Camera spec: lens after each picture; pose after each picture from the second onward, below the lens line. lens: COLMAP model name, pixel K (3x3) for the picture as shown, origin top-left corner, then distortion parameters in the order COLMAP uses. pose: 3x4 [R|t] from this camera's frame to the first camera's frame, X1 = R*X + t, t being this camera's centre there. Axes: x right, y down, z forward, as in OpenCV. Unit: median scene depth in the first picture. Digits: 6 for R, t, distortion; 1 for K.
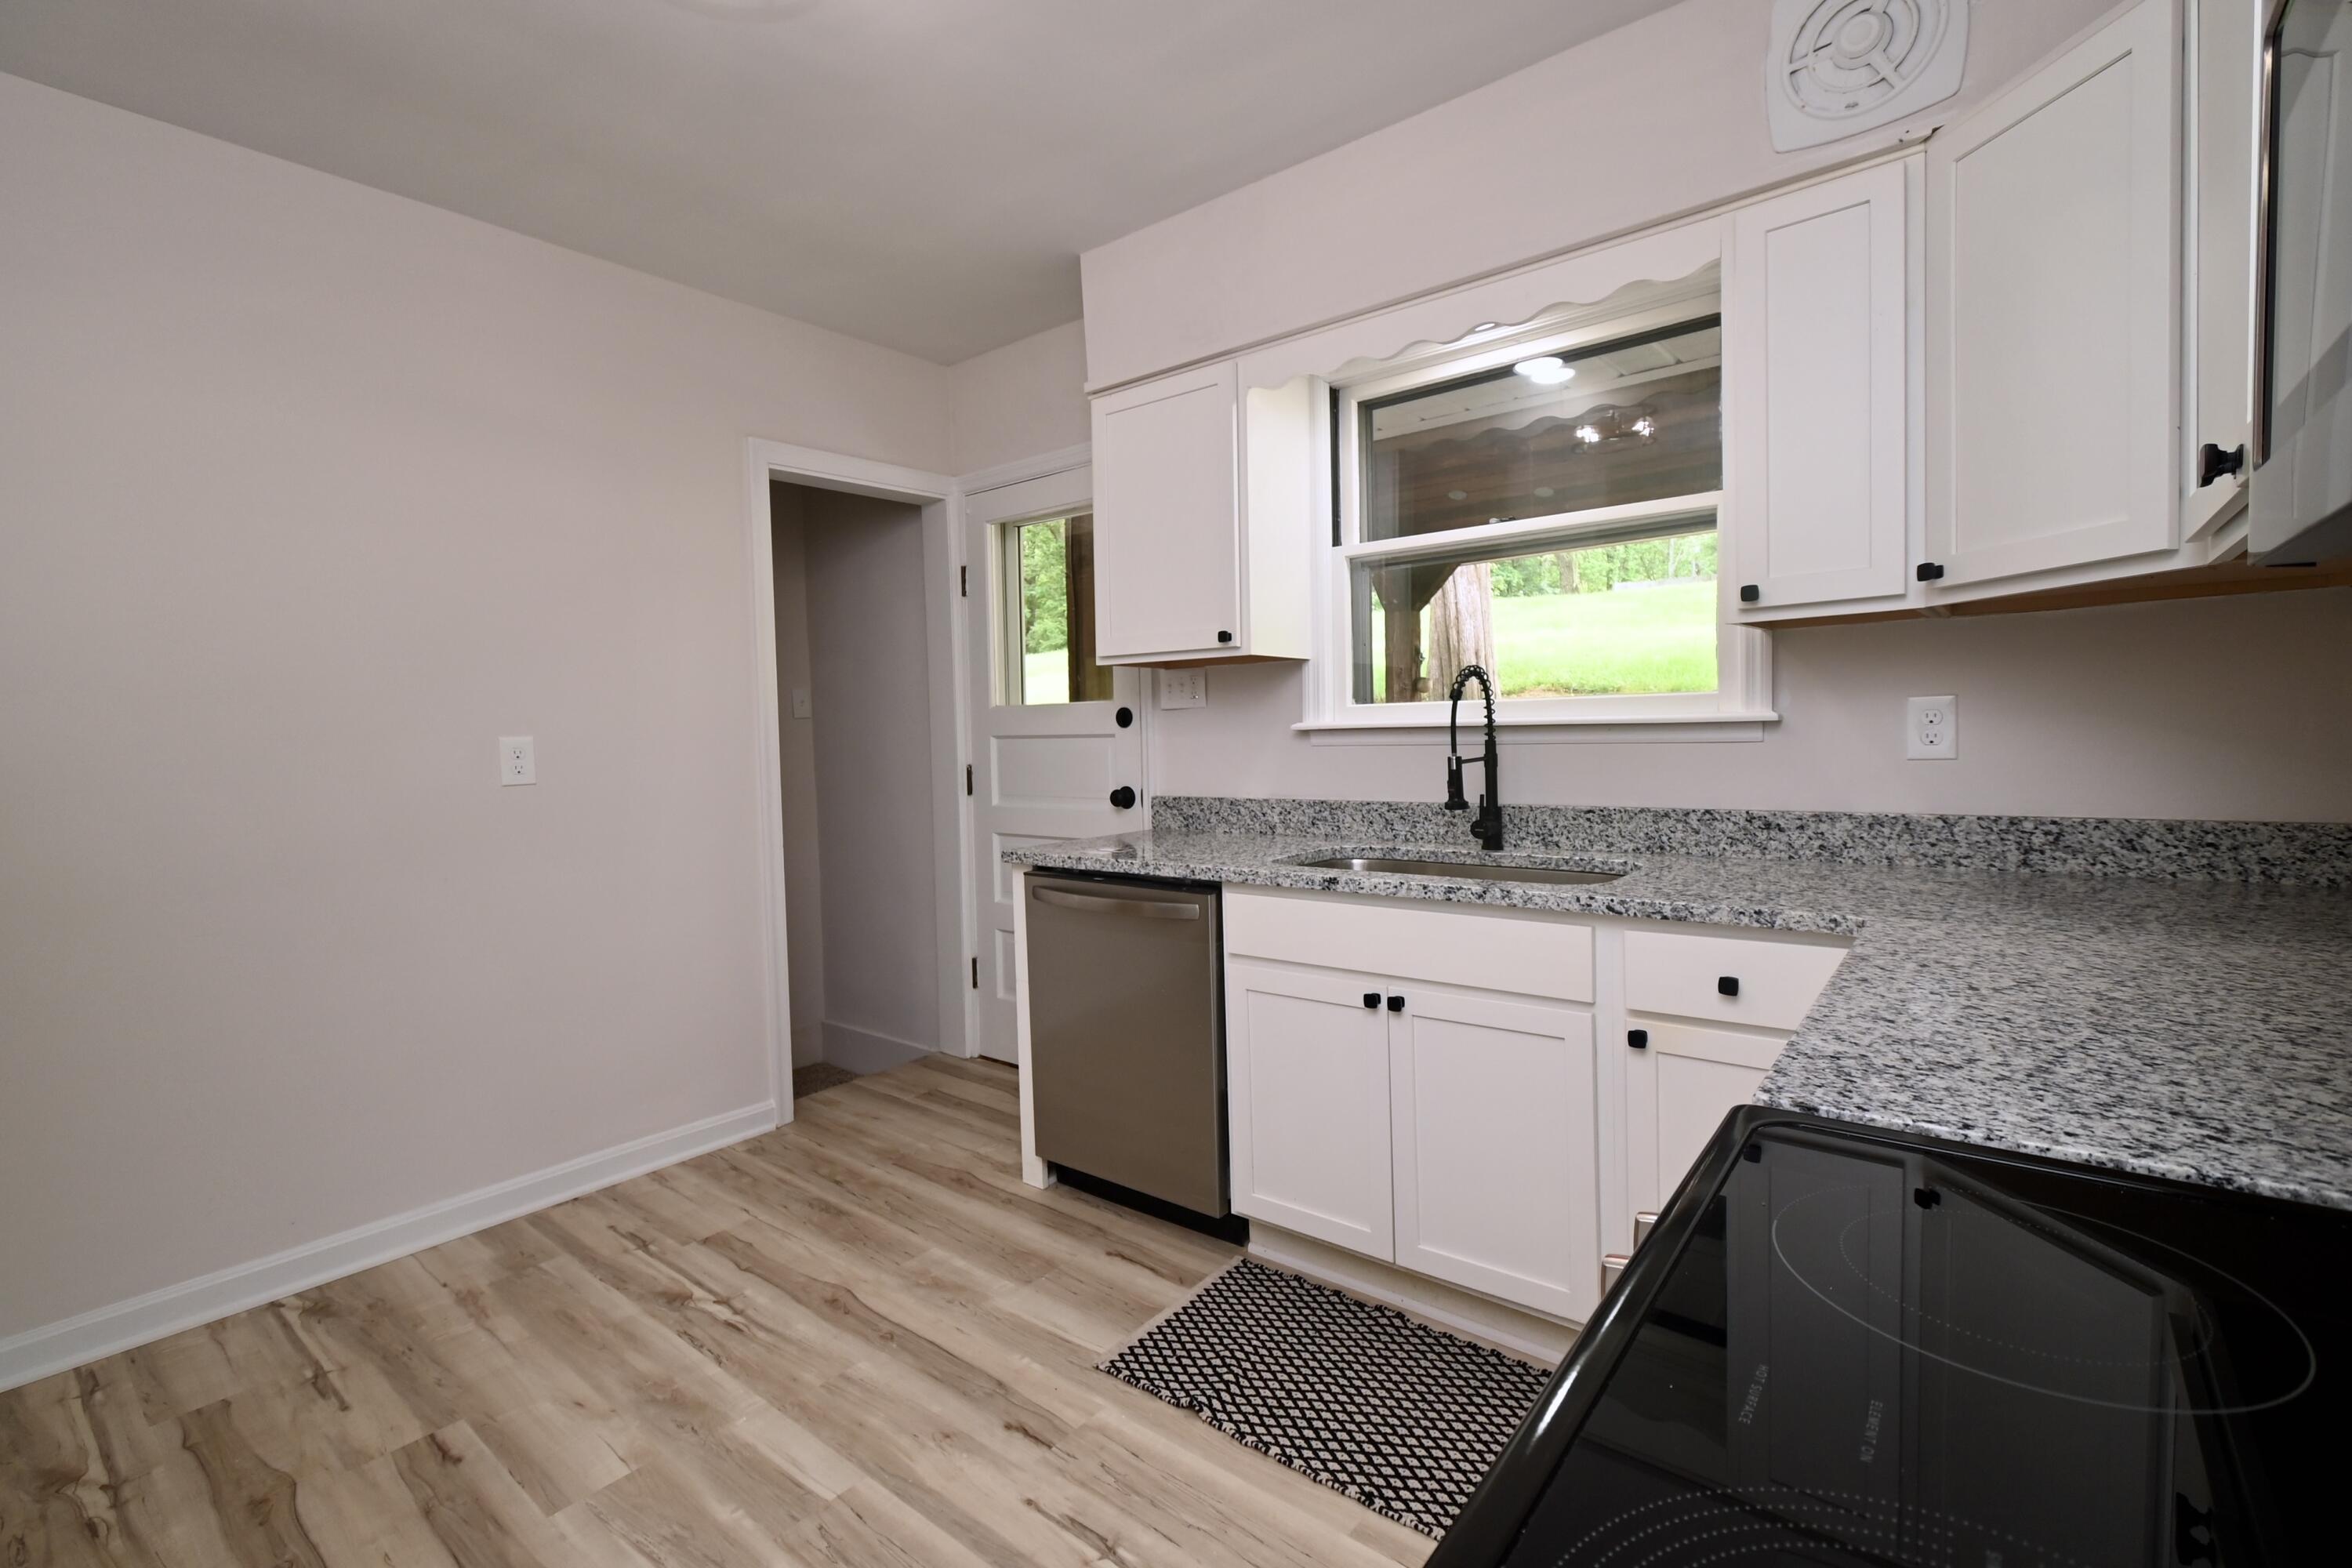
lens RADIAL K [[1031.6, 0, 1173.1], [0, 1031.6, 770.8], [0, 0, 1]] dist [0.000715, 0.000620]
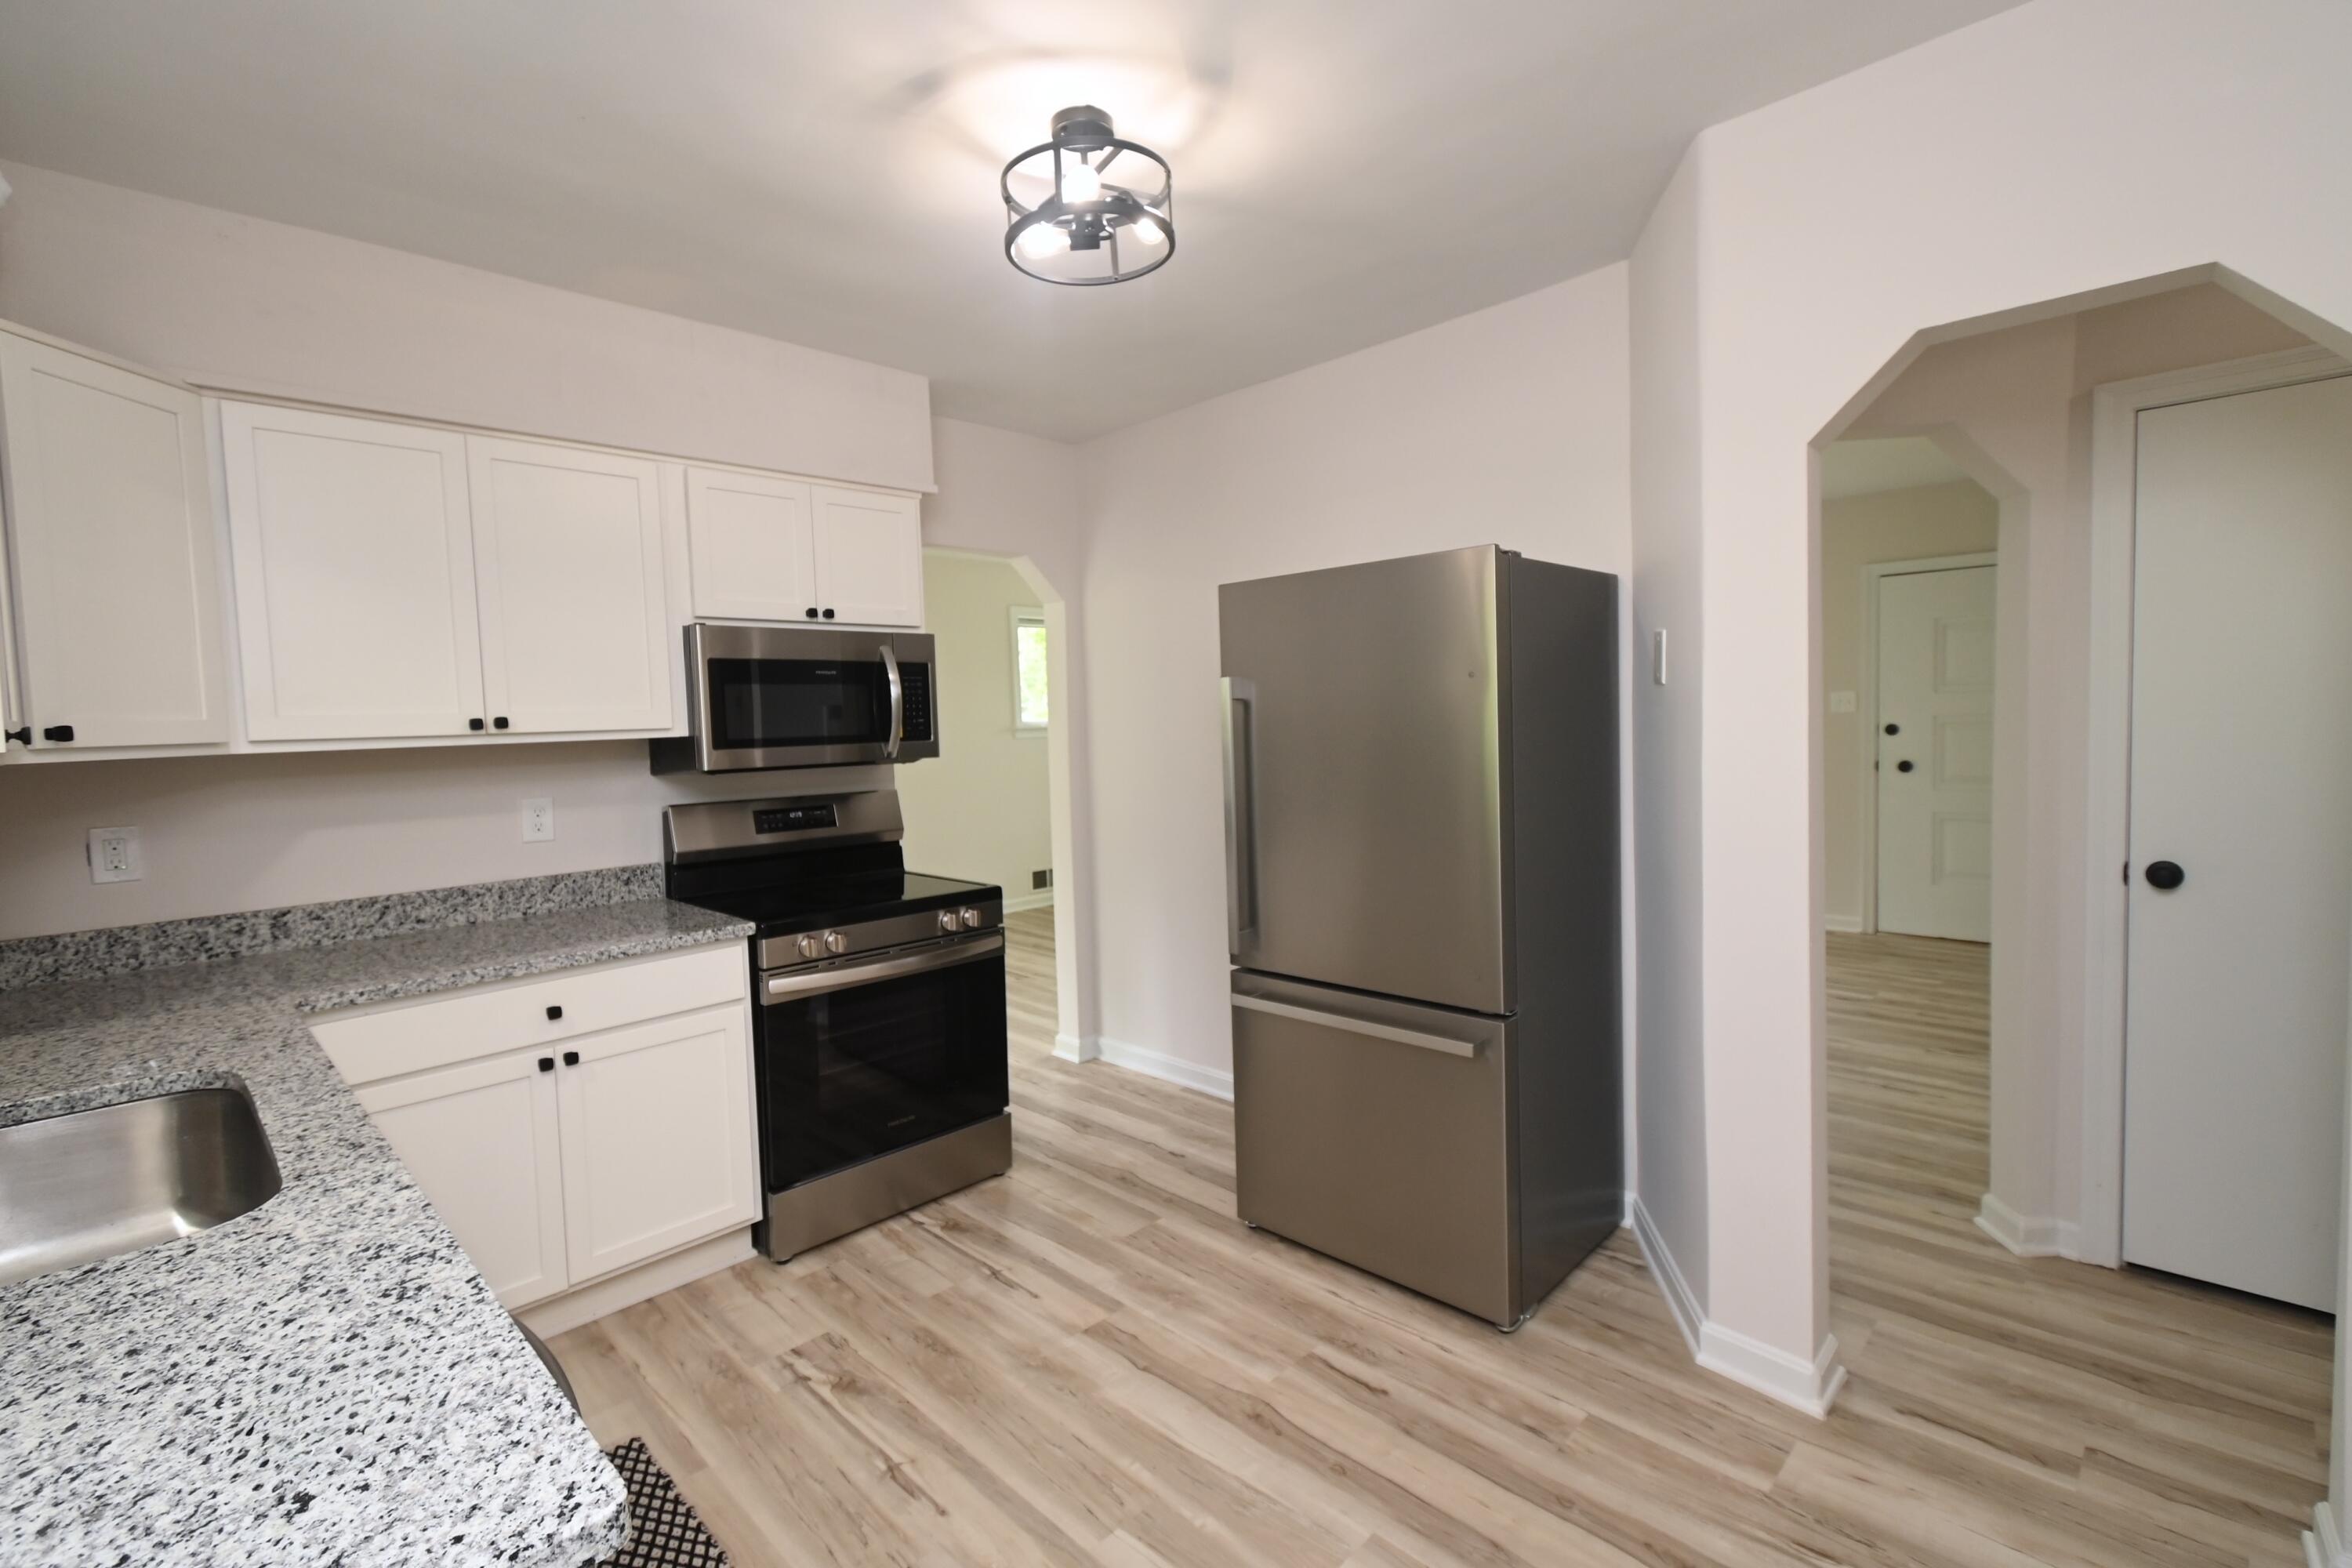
lens RADIAL K [[1031.6, 0, 1173.1], [0, 1031.6, 770.8], [0, 0, 1]] dist [0.000715, 0.000620]
pose [[-0.993564, 0.055019, 0.099017, -0.390504], [0.064141, 0.993743, 0.091437, -0.130079], [-0.093367, 0.097199, -0.990876, 1.442590]]
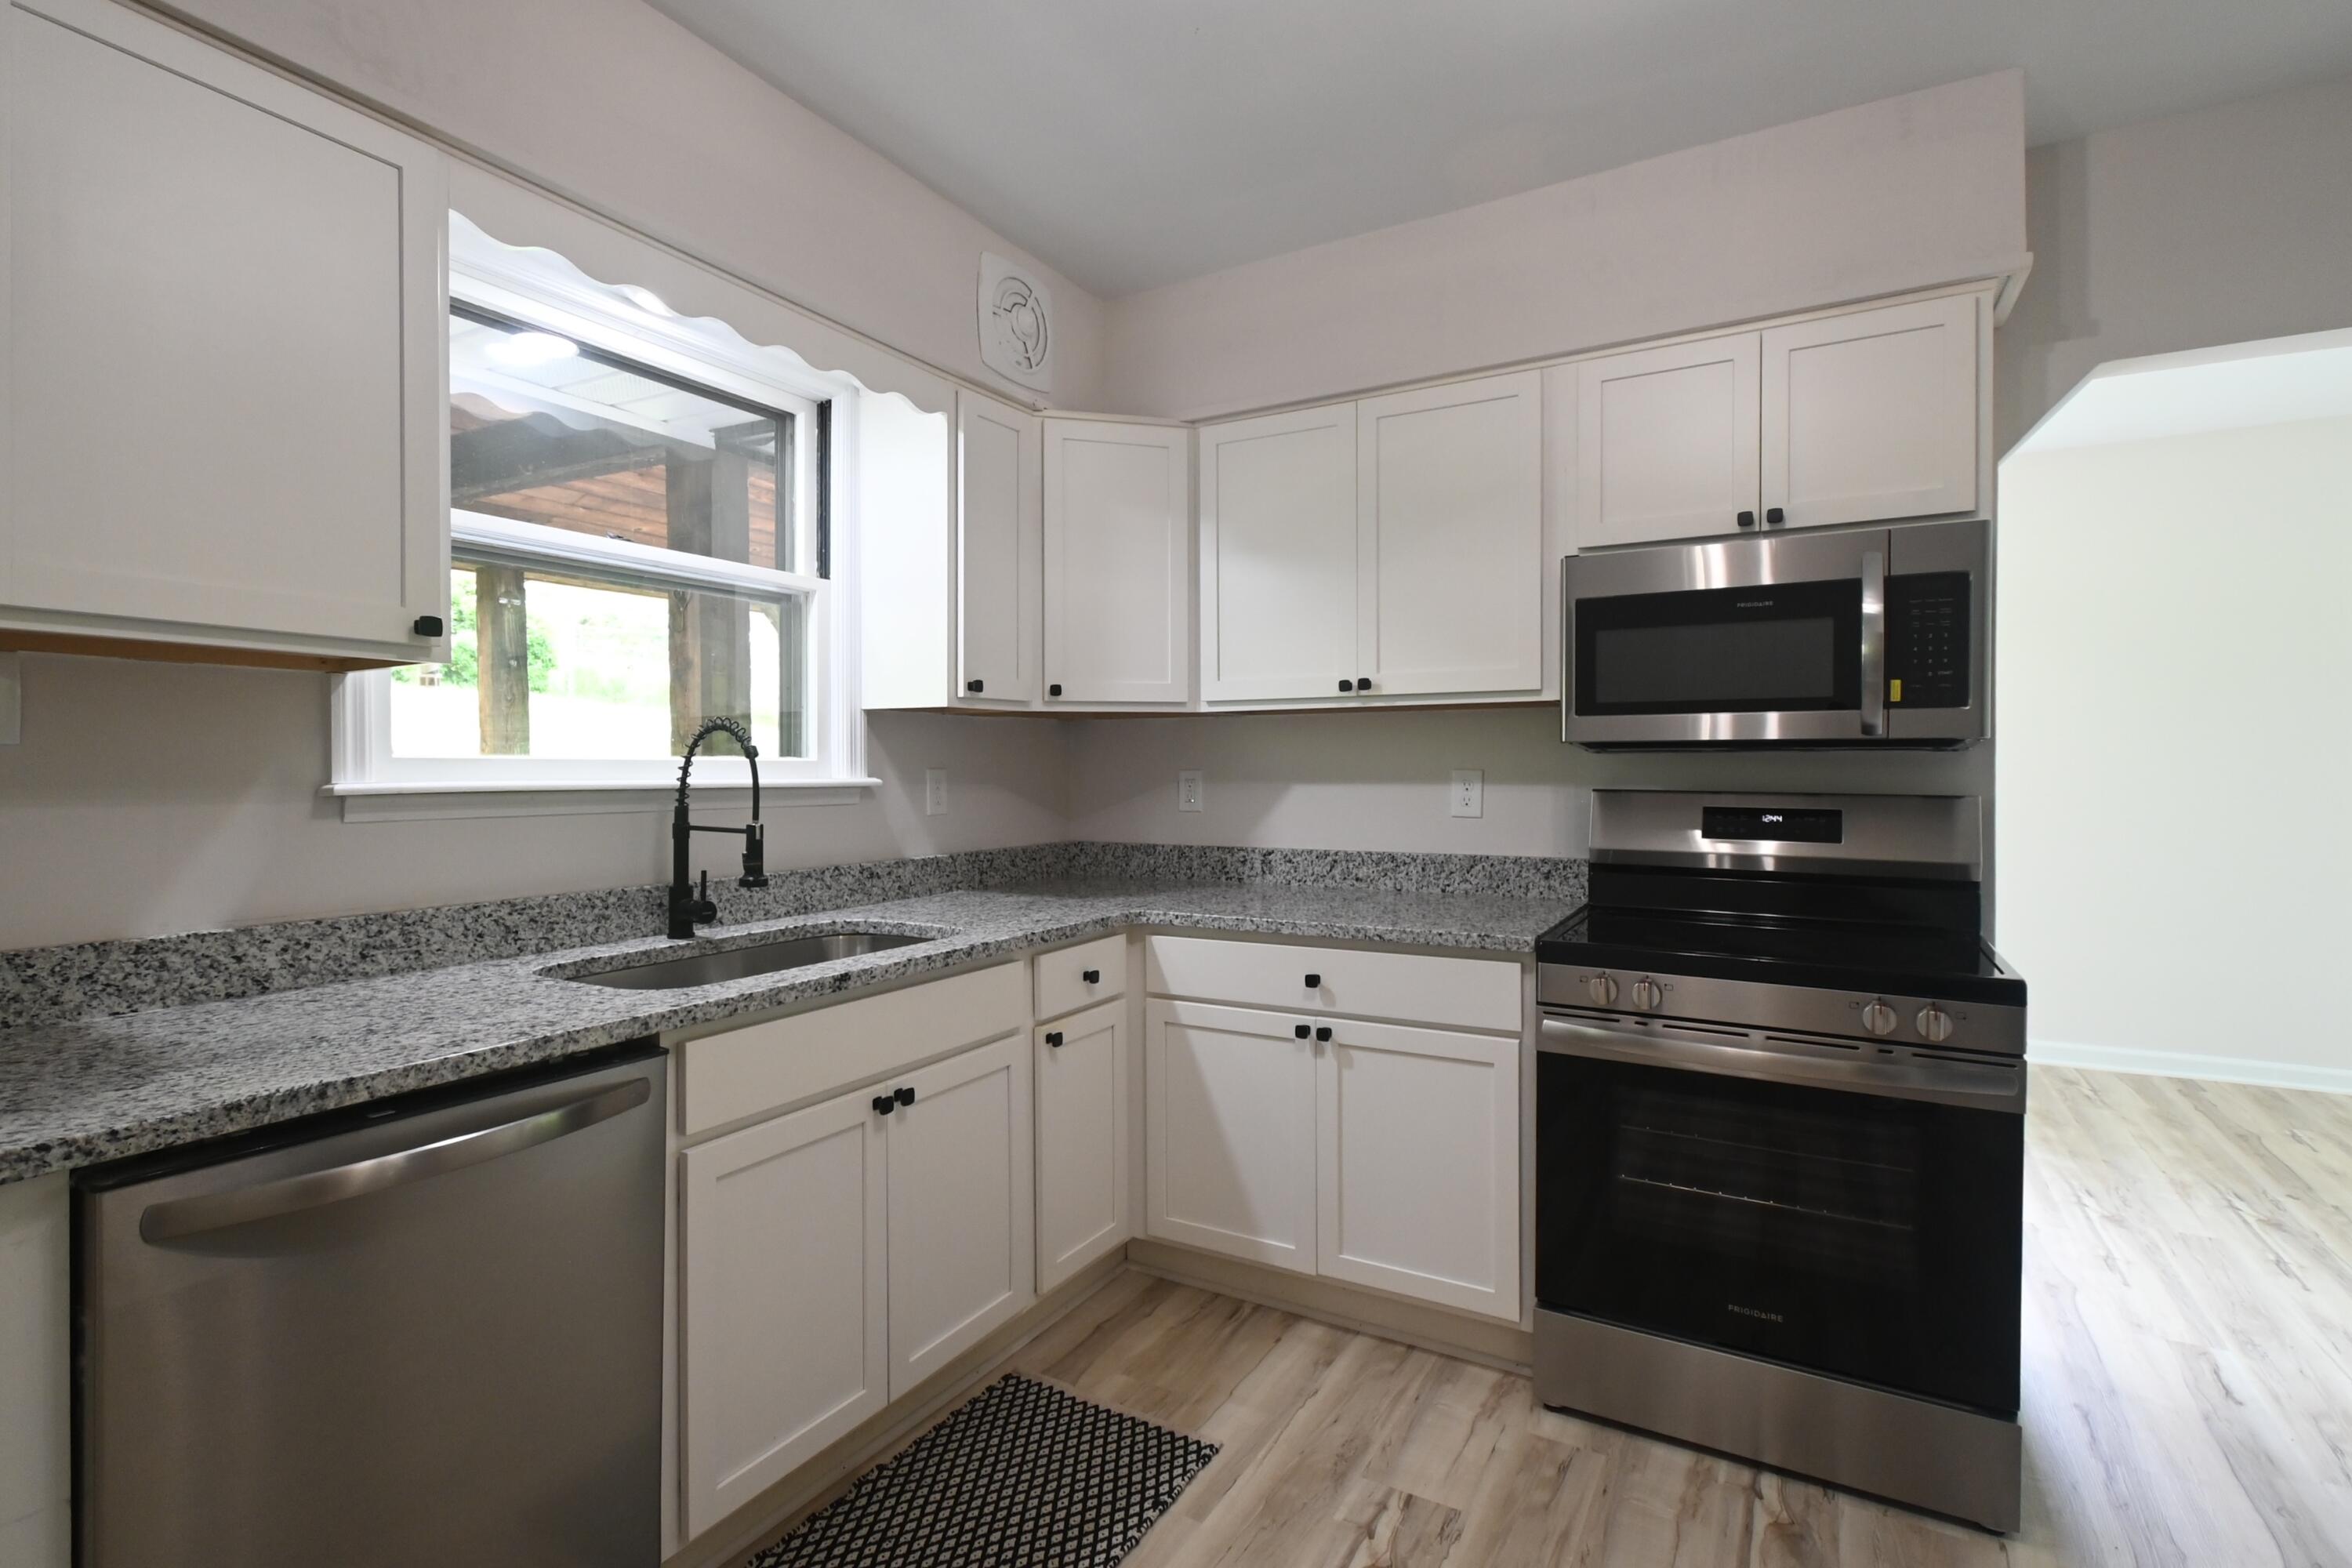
lens RADIAL K [[1098.2, 0, 1183.6], [0, 1098.2, 778.3], [0, 0, 1]] dist [0.001988, 0.000628]
pose [[-0.164596, 0.020065, 0.986157, -0.674696], [0.047288, 0.998804, -0.012430, -0.023069], [-0.985227, 0.044588, -0.165348, 0.798523]]
